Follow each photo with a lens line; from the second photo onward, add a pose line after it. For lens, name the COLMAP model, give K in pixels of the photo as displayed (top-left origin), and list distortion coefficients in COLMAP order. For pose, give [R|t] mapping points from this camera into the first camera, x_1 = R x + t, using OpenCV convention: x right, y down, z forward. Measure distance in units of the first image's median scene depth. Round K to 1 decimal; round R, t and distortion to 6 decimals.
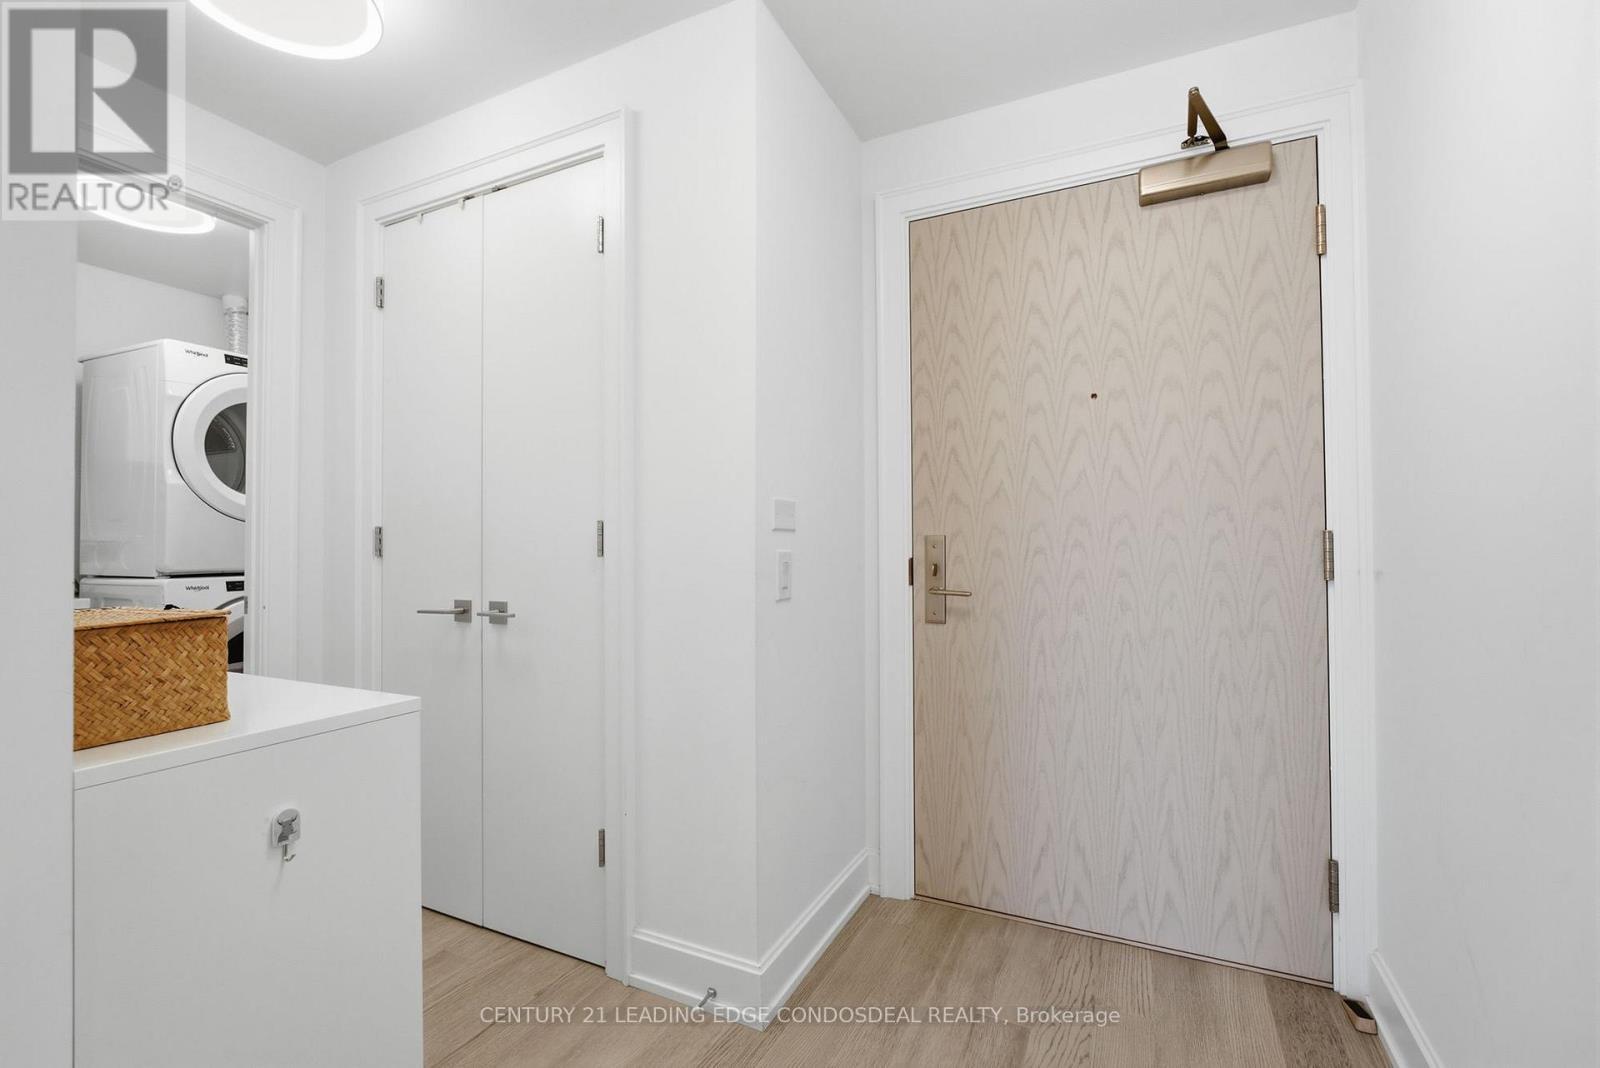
lens RADIAL K [[720.4, 0, 792.1], [0, 720.4, 535.2], [0, 0, 1]] dist [-0.004359, -0.000027]
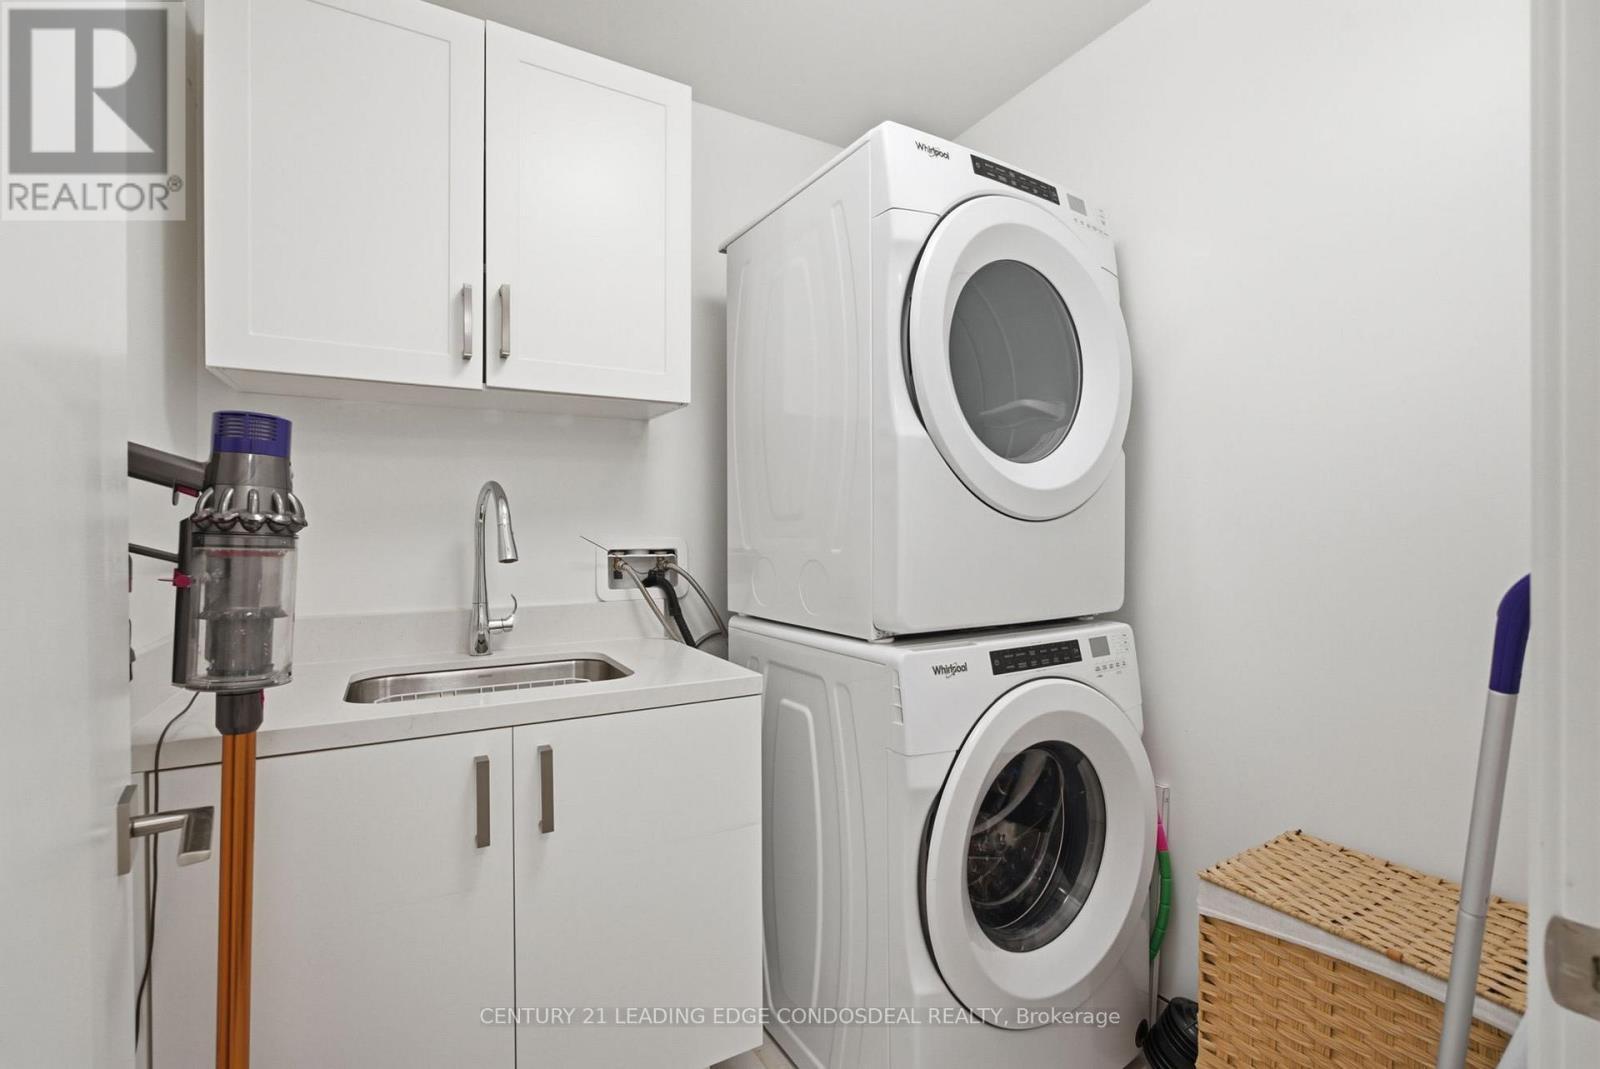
lens RADIAL K [[720.4, 0, 792.1], [0, 720.4, 535.7], [0, 0, 1]] dist [-0.004359, -0.000027]
pose [[0.828686, 0.001828, -0.559711, -0.639615], [0.009027, 0.999821, 0.016630, -0.017021], [0.559641, -0.018834, 0.828521, 0.559518]]
